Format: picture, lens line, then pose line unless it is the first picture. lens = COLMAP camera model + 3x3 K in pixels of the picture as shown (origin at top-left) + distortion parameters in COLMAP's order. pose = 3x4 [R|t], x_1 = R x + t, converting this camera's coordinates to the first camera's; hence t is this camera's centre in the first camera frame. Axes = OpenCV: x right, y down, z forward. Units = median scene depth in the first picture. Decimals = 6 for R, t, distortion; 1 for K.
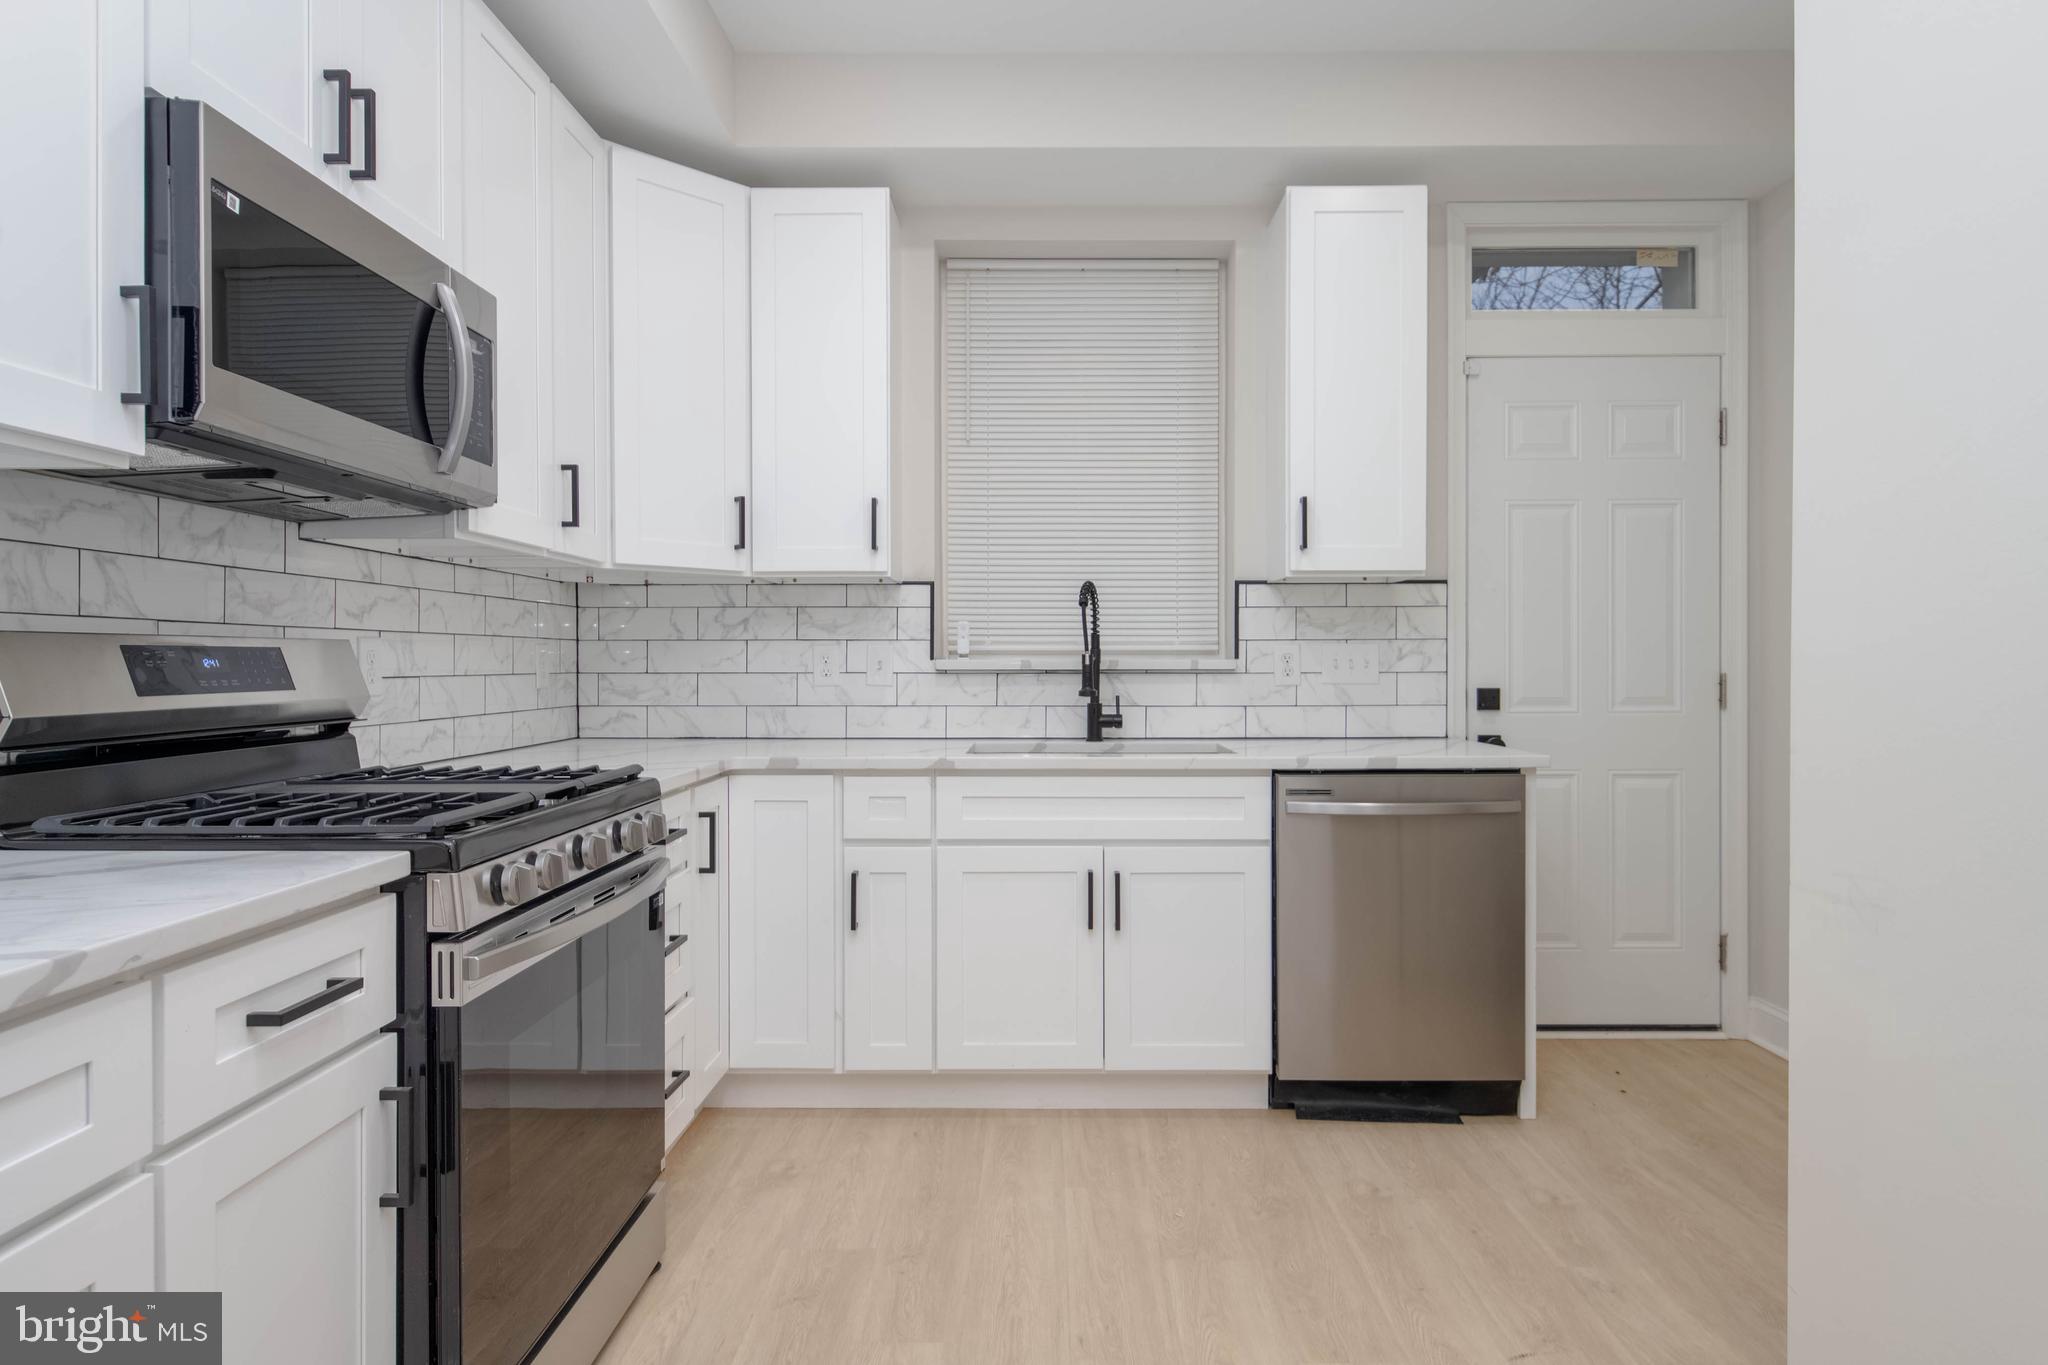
lens RADIAL K [[1172.0, 0, 1024.0], [0, 1172.0, 682.5], [0, 0, 1]] dist [-0.002447, -0.000168]
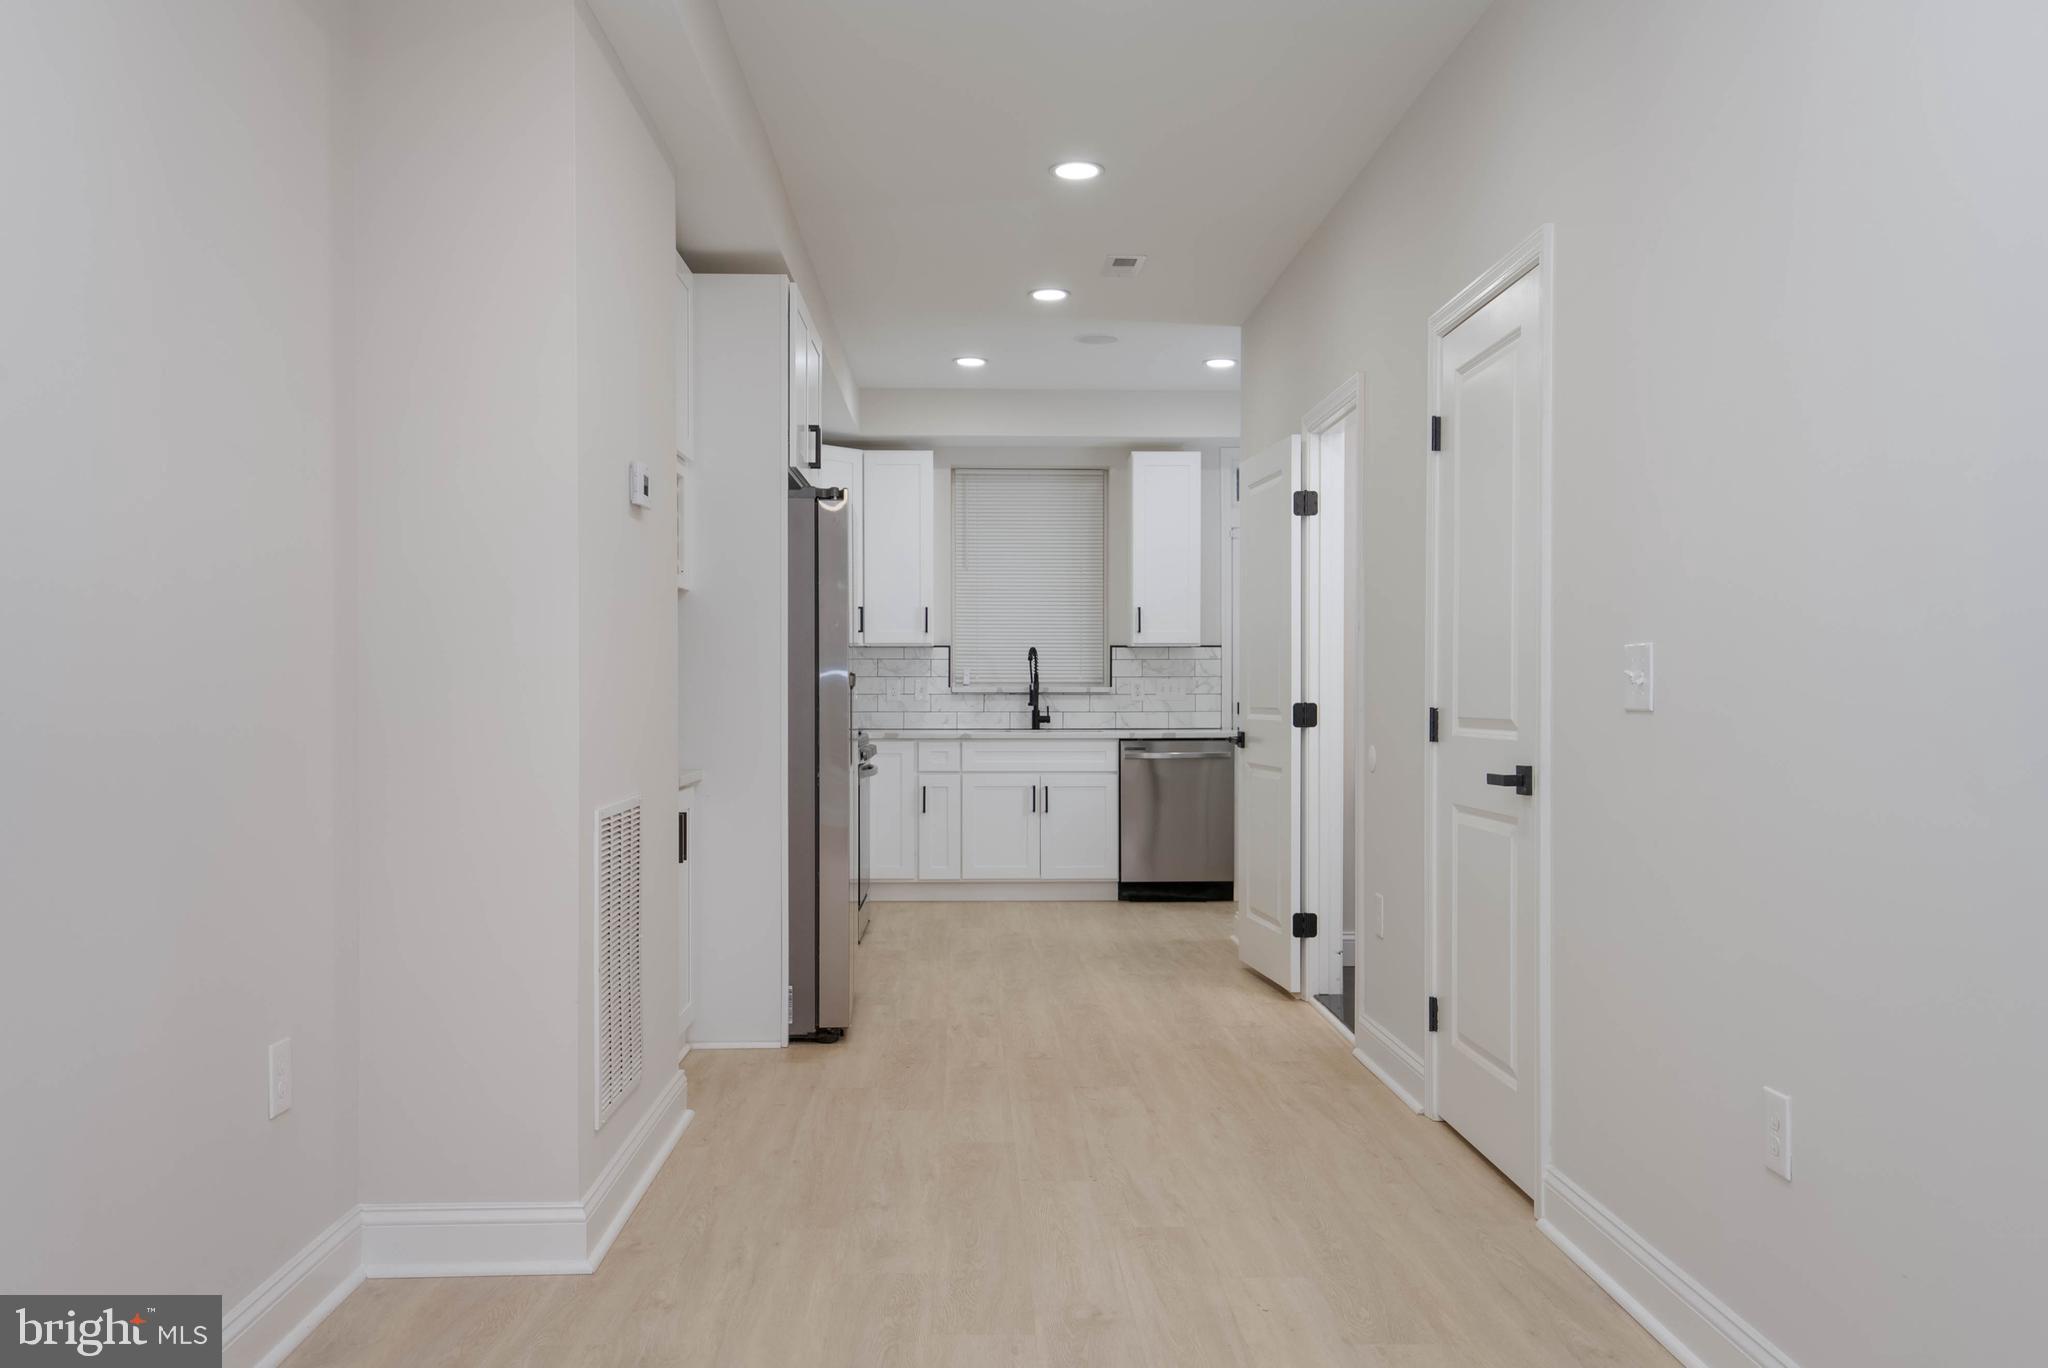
lens RADIAL K [[1686.7, 0, 1024.2], [0, 1686.7, 713.0], [0, 0, 1]] dist [0.090130, 0.001008]
pose [[0.998515, -0.000008, 0.054470, -0.110378], [0.000254, 0.999990, -0.004507, 0.035631], [-0.054469, 0.004514, 0.998505, -1.778972]]
